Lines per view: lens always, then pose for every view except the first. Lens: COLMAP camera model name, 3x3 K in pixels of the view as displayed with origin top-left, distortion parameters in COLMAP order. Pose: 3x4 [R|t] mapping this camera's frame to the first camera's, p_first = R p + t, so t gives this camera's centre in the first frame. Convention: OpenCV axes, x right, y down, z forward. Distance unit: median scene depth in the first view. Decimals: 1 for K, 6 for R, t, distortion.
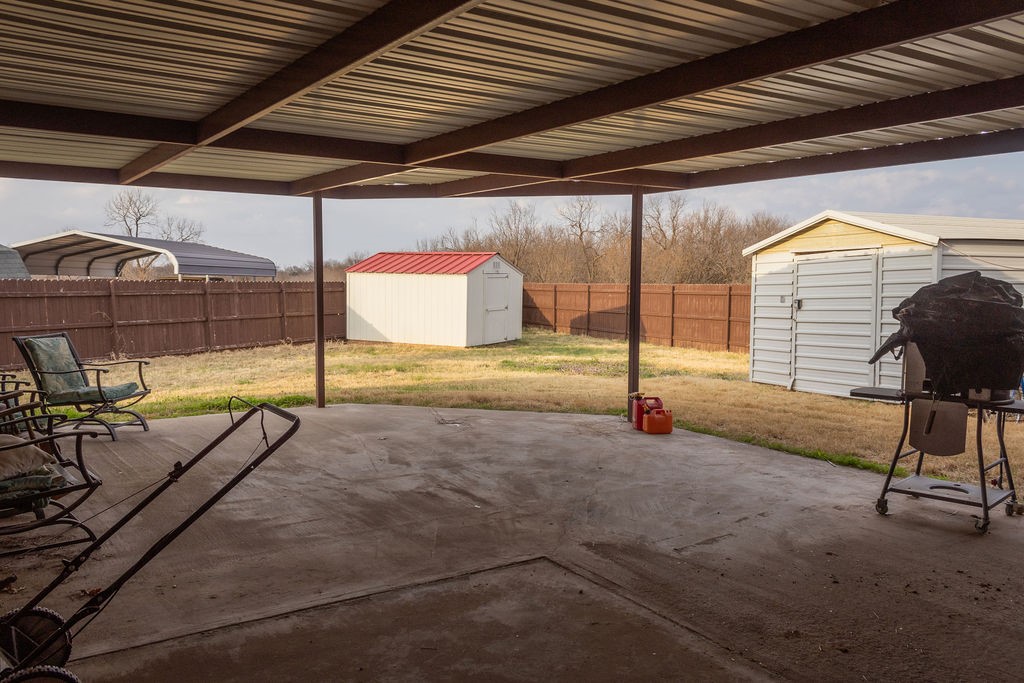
lens RADIAL K [[850.7, 0, 510.8], [0, 850.7, 342.5], [0, 0, 1]] dist [0.059322, -0.018281]
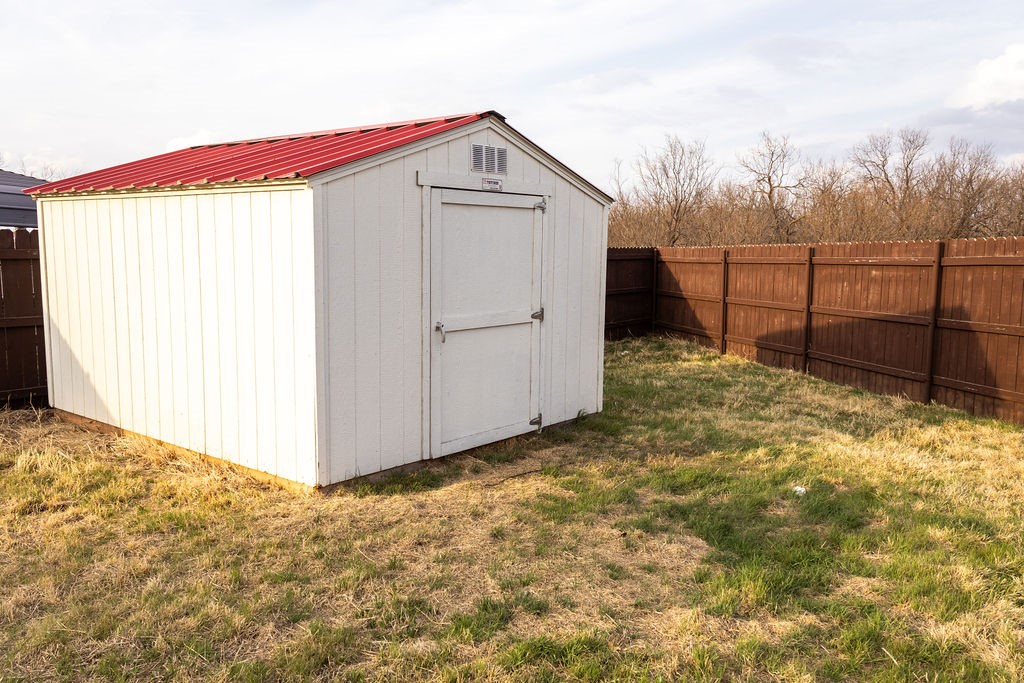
lens RADIAL K [[850.7, 0, 513.5], [0, 850.7, 342.0], [0, 0, 1]] dist [0.059322, -0.018281]
pose [[0.979747, 0.018697, -0.199365, 0.033507], [-0.013346, 0.999515, 0.028151, -0.029984], [0.199795, -0.024920, 0.979521, 0.535879]]
